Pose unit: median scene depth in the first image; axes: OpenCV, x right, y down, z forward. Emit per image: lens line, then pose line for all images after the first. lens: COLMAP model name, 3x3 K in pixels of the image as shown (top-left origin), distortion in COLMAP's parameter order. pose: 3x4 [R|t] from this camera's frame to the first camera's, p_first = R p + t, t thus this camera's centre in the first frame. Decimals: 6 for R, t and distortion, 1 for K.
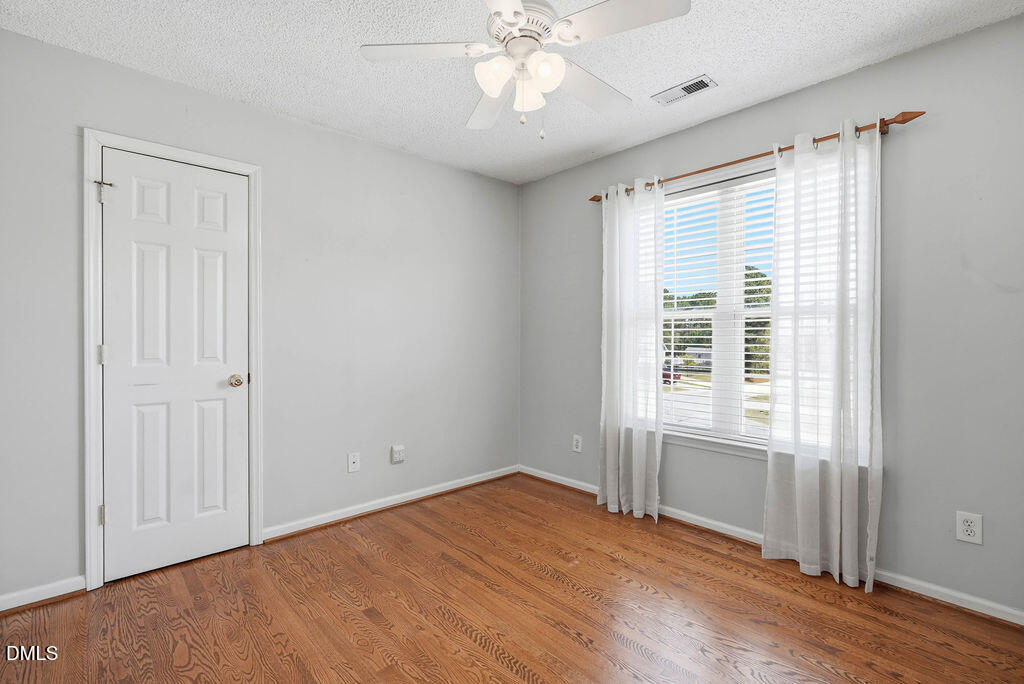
lens RADIAL K [[463.1, 0, 502.7], [0, 463.1, 337.4], [0, 0, 1]] dist [0.002978, 0.000745]
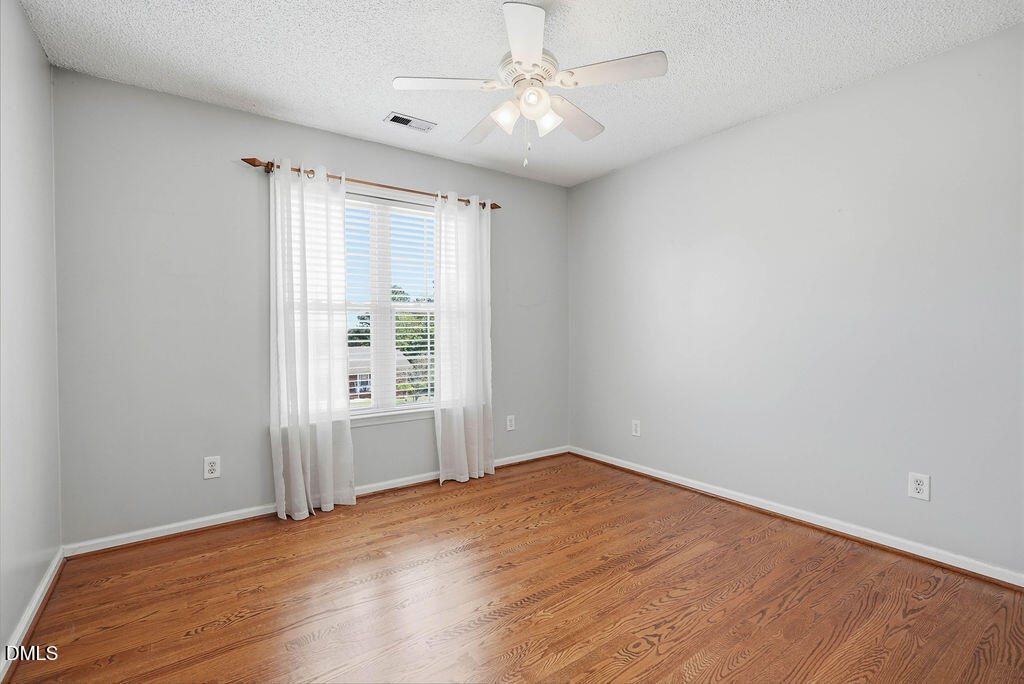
lens RADIAL K [[463.1, 0, 507.2], [0, 463.1, 339.9], [0, 0, 1]] dist [0.002978, 0.000745]
pose [[0.127912, -0.020559, 0.991572, -0.653981], [0.005902, 0.999783, 0.019968, 0.006603], [-0.991768, 0.003298, 0.128006, 0.511172]]
